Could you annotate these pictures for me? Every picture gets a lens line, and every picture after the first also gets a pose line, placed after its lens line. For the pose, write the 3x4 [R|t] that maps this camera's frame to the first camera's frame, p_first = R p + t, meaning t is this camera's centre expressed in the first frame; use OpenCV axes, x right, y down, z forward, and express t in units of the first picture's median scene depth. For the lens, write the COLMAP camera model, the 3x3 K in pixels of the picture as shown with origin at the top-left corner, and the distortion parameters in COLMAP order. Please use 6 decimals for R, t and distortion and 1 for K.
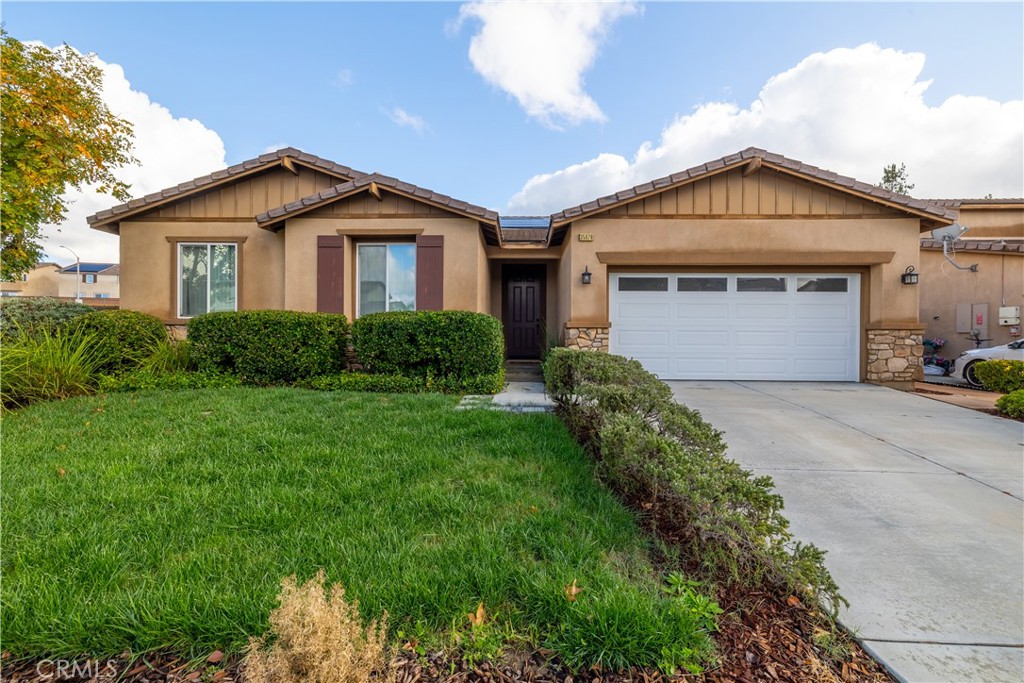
lens RADIAL K [[433.2, 0, 513.1], [0, 433.2, 338.8], [0, 0, 1]] dist [0.000965, -0.000040]
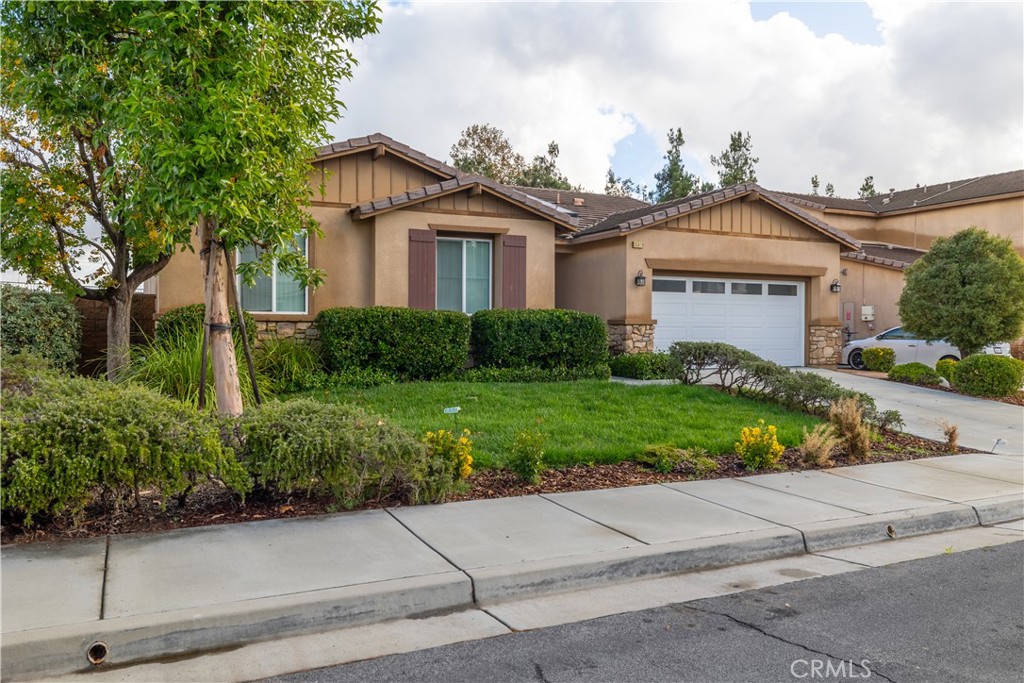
lens RADIAL K [[756.6, 0, 512.0], [0, 756.6, 341.5], [0, 0, 1]] dist [-0.004922, 0.003365]
pose [[0.885888, -0.010984, 0.463770, -1.044350], [0.006199, 0.999911, 0.011840, -0.006451], [-0.463858, -0.007614, 0.885877, -0.604970]]
